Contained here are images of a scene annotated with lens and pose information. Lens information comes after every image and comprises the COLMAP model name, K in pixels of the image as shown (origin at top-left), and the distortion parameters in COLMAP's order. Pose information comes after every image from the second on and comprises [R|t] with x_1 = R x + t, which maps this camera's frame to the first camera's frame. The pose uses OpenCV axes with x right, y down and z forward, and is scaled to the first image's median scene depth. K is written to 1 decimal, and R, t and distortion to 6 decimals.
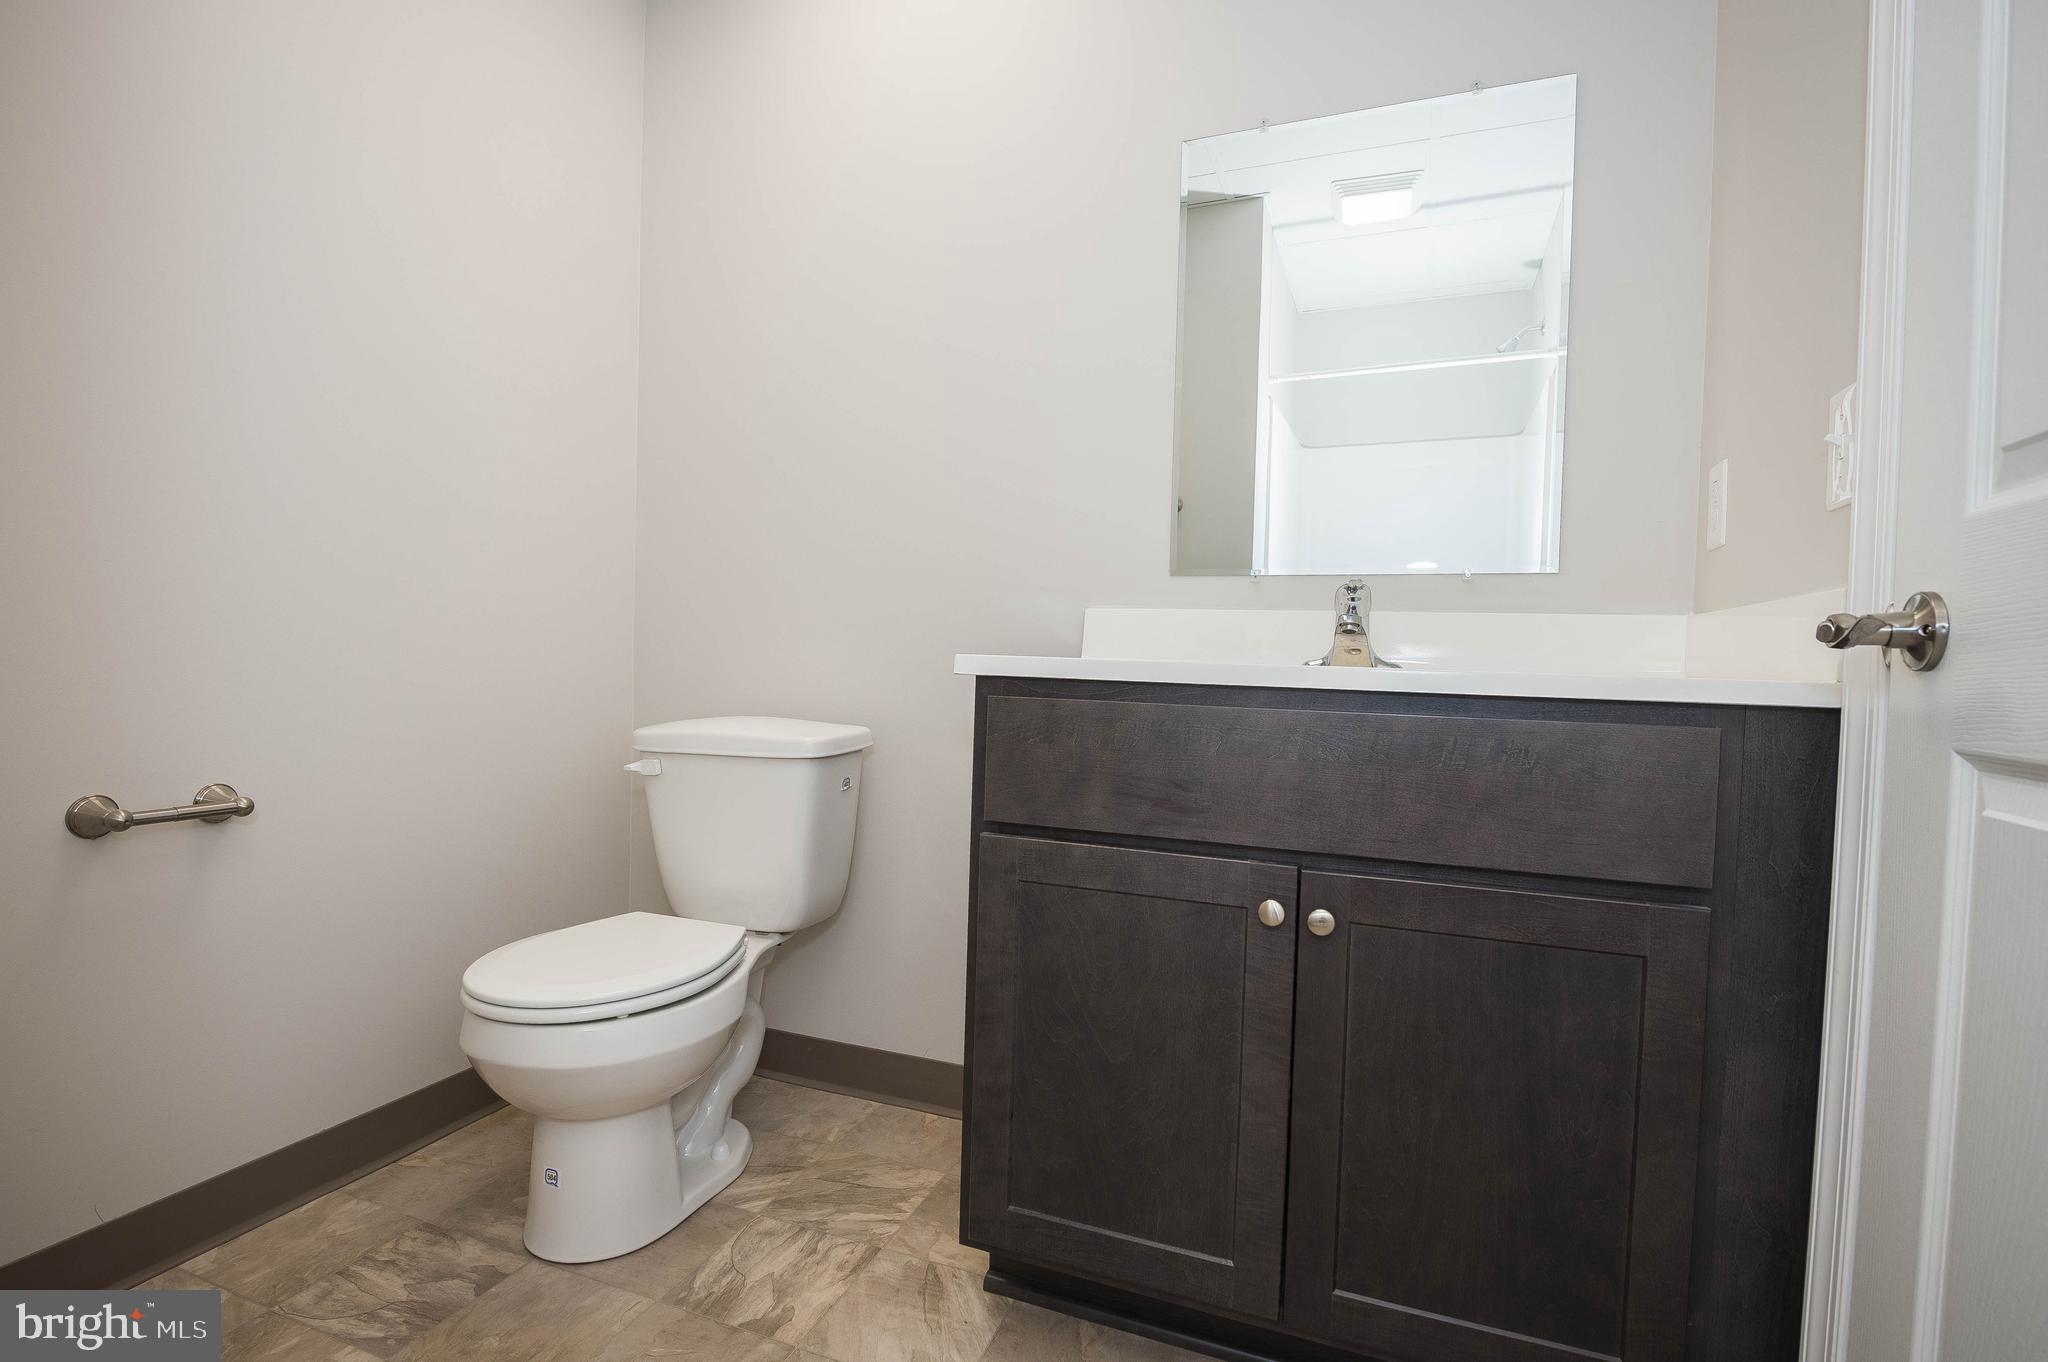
lens RADIAL K [[946.9, 0, 1031.5], [0, 946.9, 691.1], [0, 0, 1]] dist [0.005167, -0.003480]
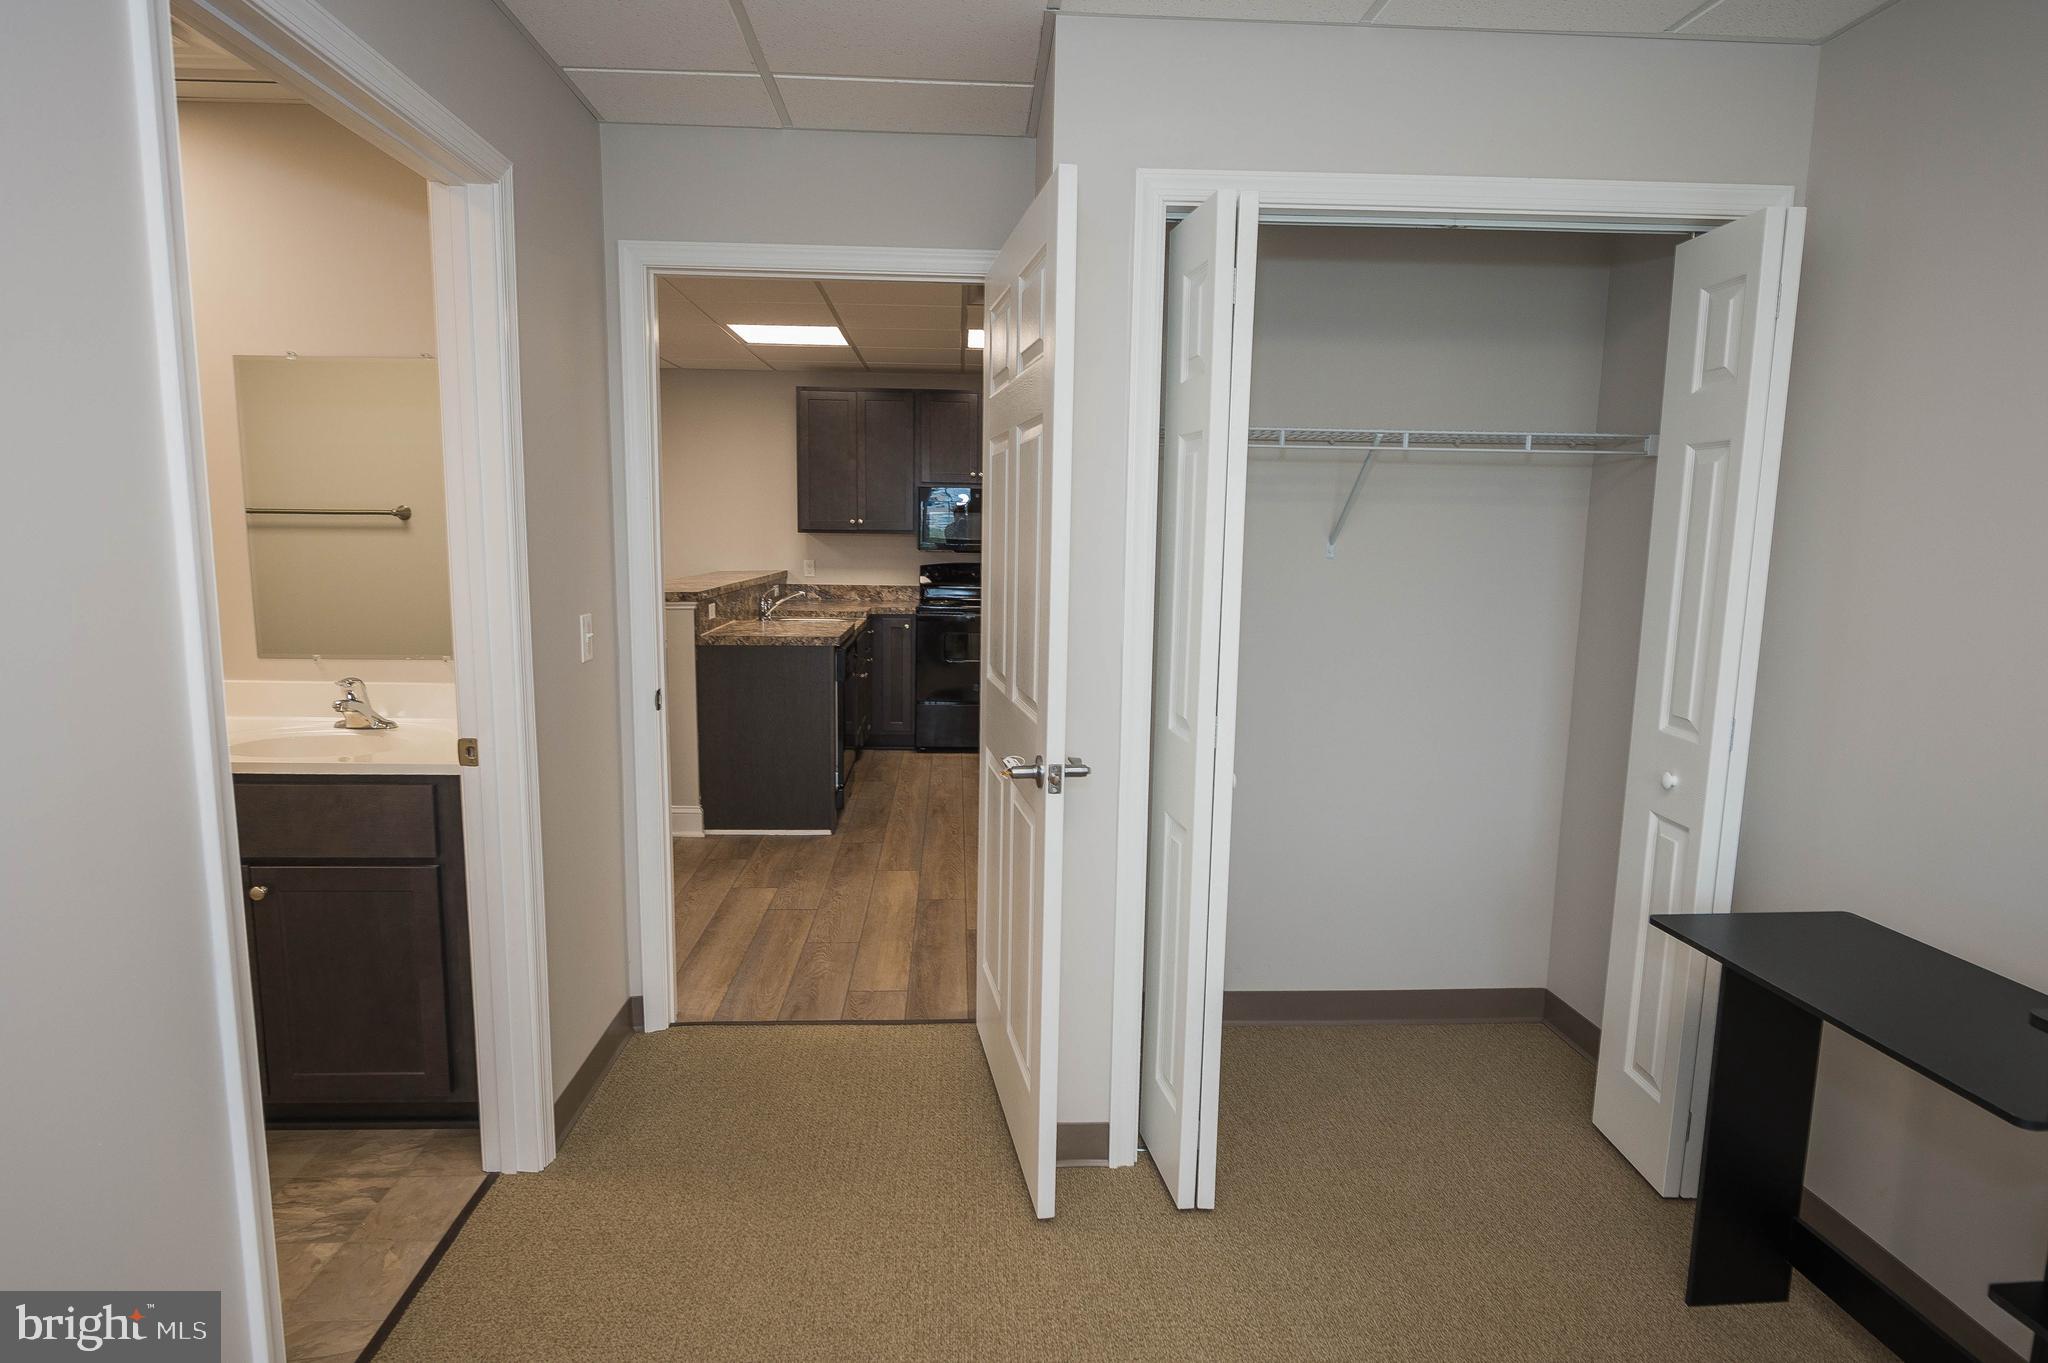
lens RADIAL K [[1109.0, 0, 1017.5], [0, 1109.0, 688.6], [0, 0, 1]] dist [-0.003723, -0.001357]
pose [[0.903272, -0.060317, 0.424808, 0.606799], [0.016619, 0.994245, 0.105833, -0.303039], [-0.428746, -0.088536, 0.899076, -1.306871]]
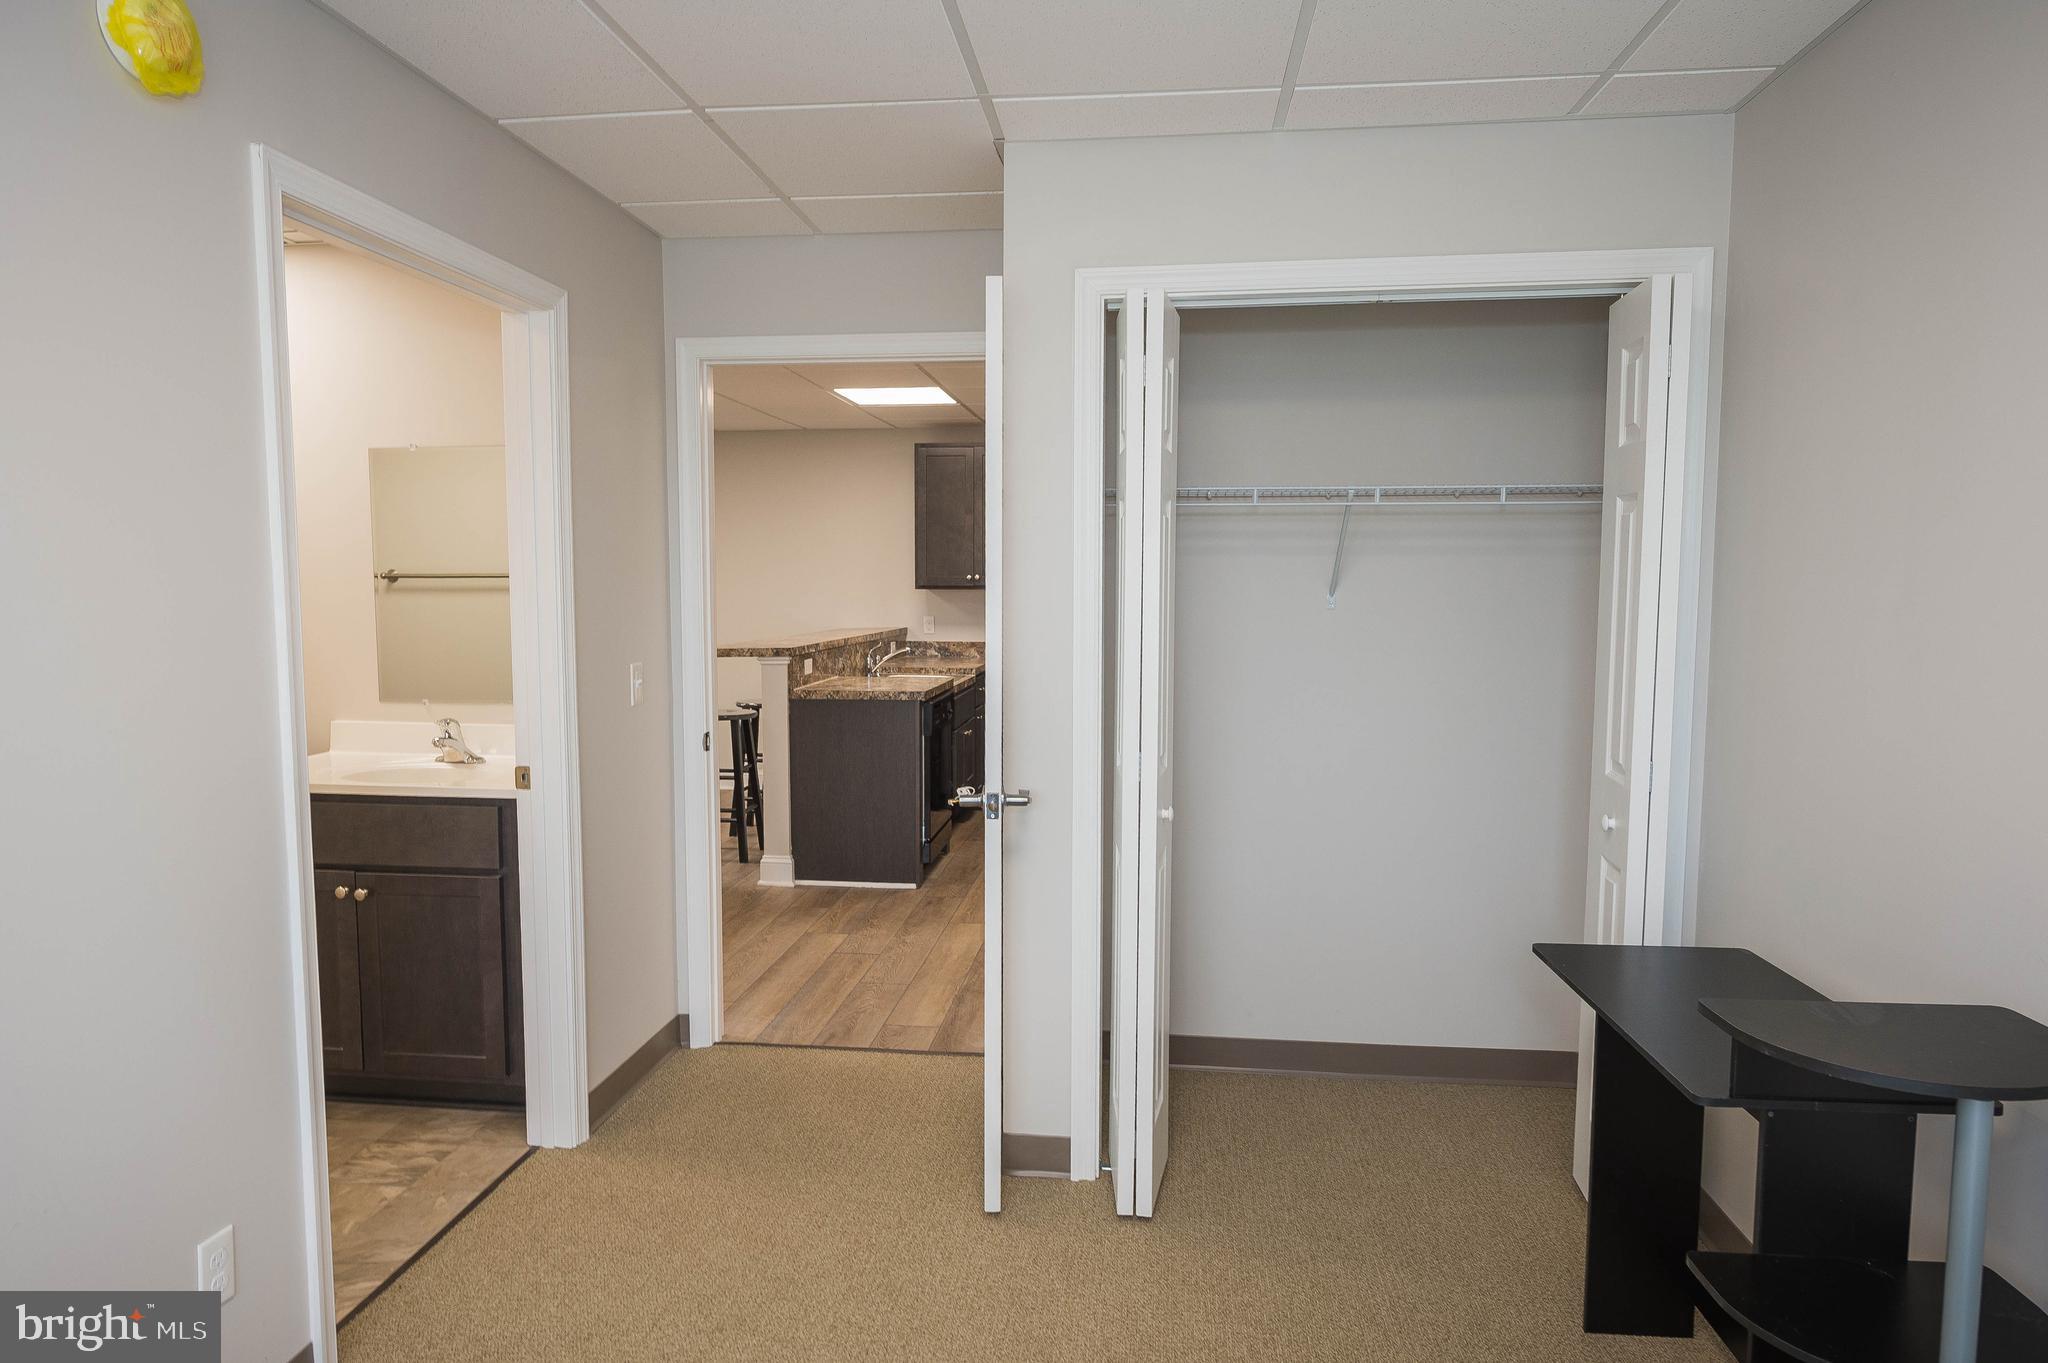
lens RADIAL K [[1244.8, 0, 1019.4], [0, 1244.8, 691.2], [0, 0, 1]] dist [-0.000605, 0.005857]
pose [[0.962516, -0.034729, 0.268991, 0.830273], [0.022882, 0.998630, 0.047053, -0.284082], [-0.270257, -0.039134, 0.961993, -1.851532]]
